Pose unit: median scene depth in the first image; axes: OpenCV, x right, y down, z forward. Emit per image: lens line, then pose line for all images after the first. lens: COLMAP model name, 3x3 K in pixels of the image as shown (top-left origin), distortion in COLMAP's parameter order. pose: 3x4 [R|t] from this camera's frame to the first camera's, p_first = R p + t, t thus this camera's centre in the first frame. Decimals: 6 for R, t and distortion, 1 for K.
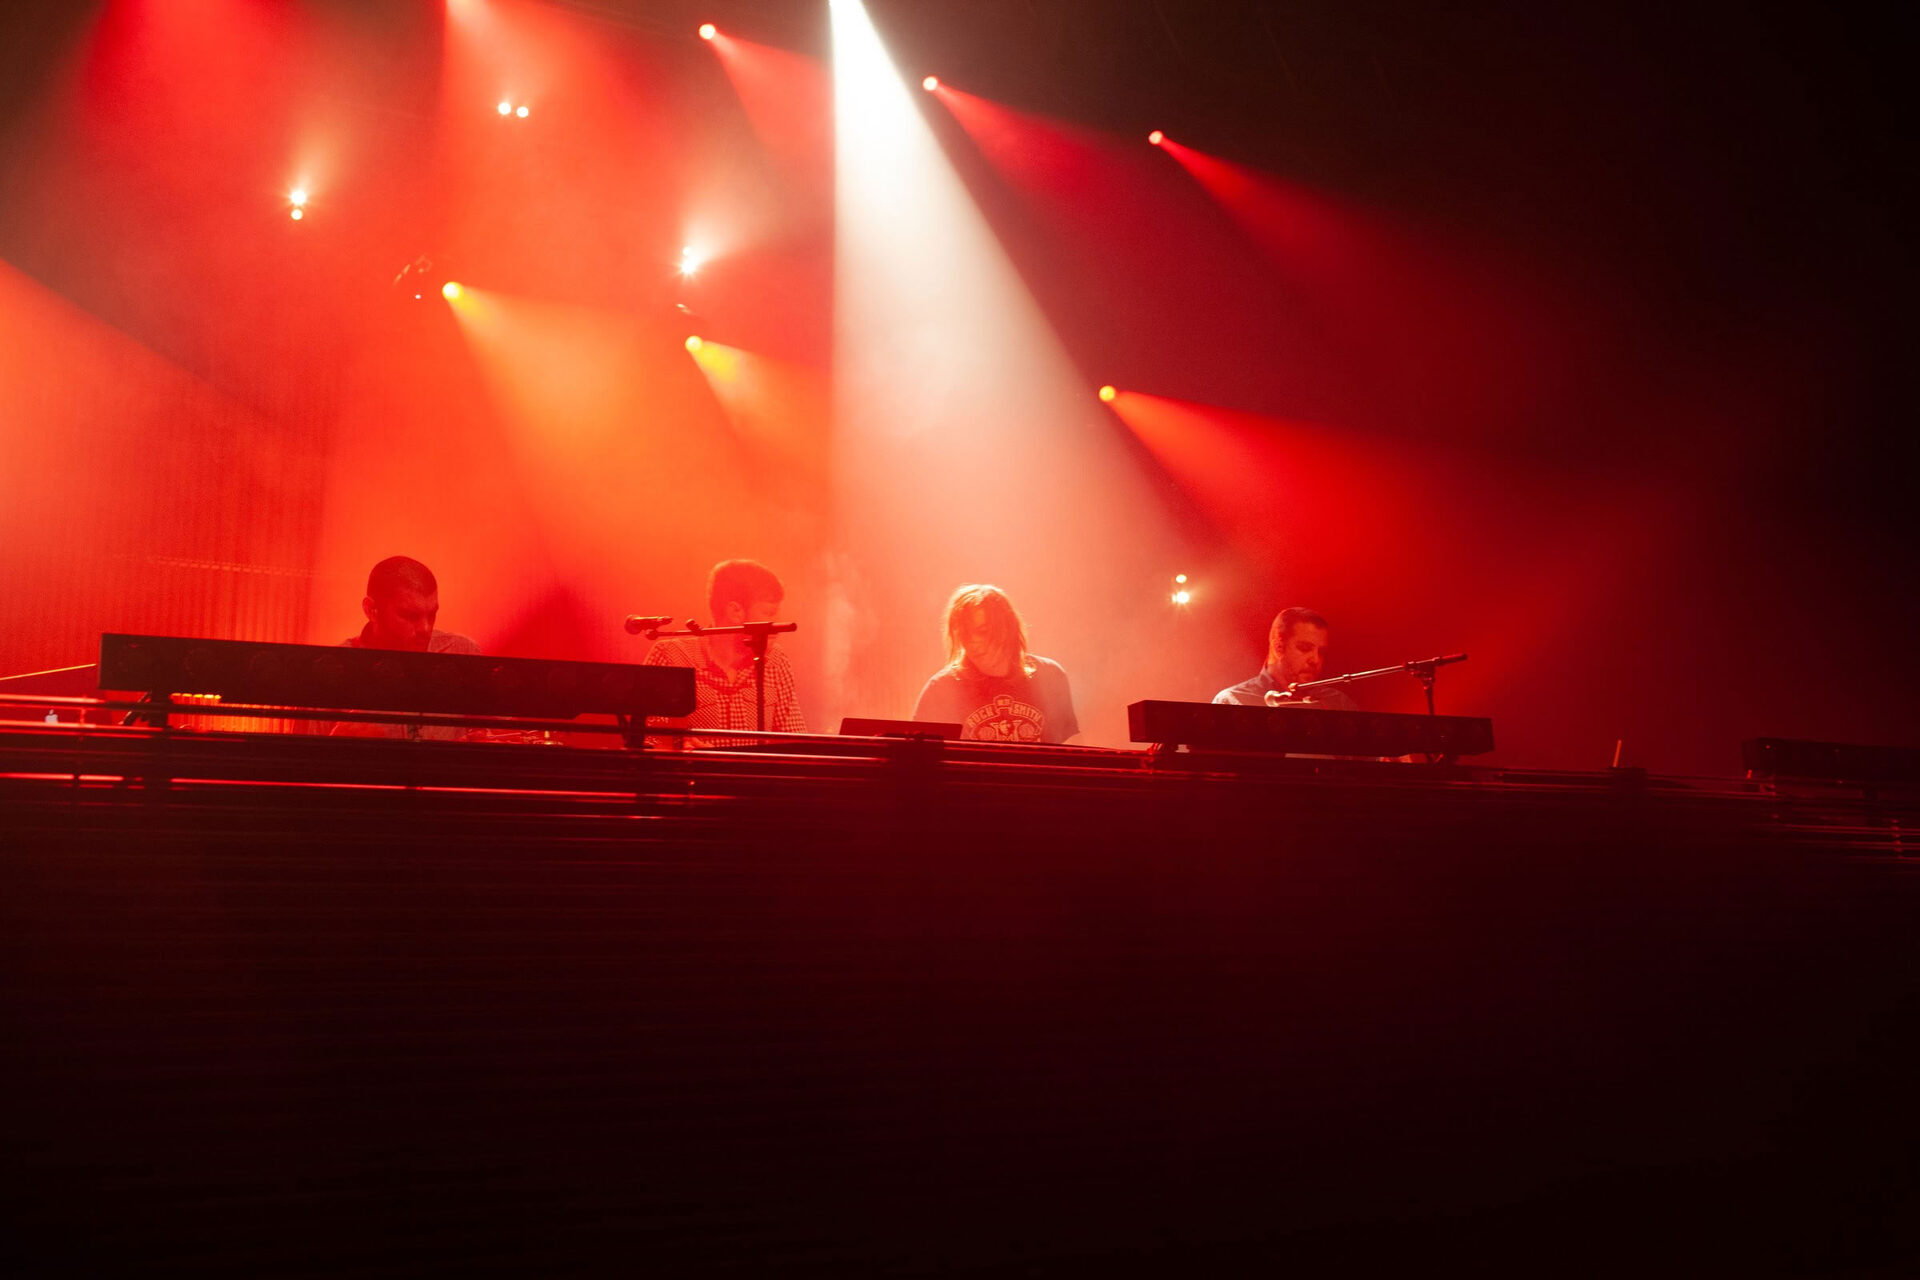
lens RADIAL K [[1986.3, 0, 955.1], [0, 1986.3, 639.6], [0, 0, 1]] dist [-0.049660, 0.000000]
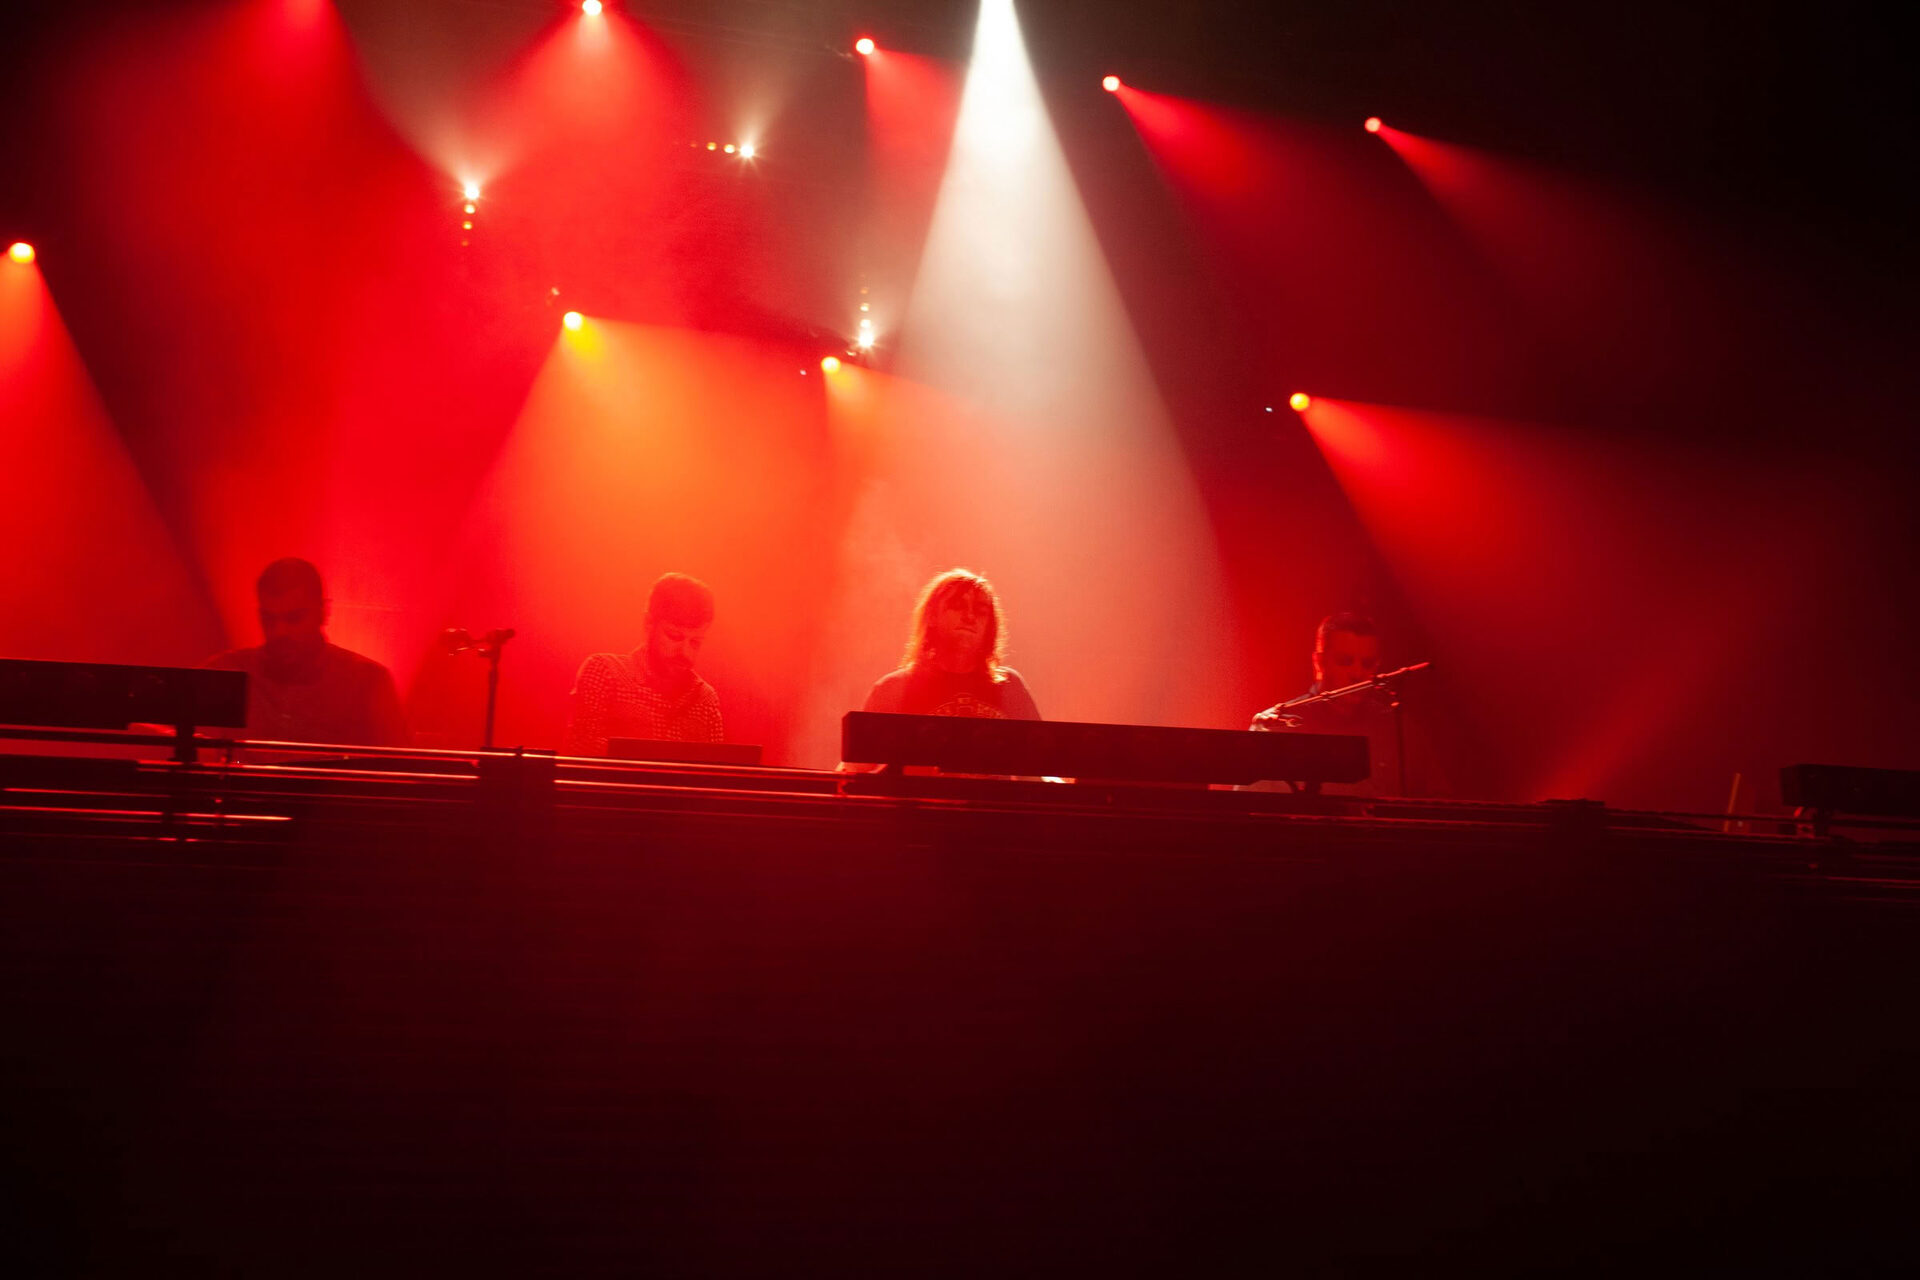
lens RADIAL K [[1986.3, 0, 986.7], [0, 1986.3, 584.8], [0, 0, 1]] dist [-0.049660, 0.000000]
pose [[0.970507, -0.022687, -0.240005, 0.317712], [0.008924, 0.998261, -0.058278, 0.023805], [0.240910, 0.054417, 0.969021, 0.181330]]
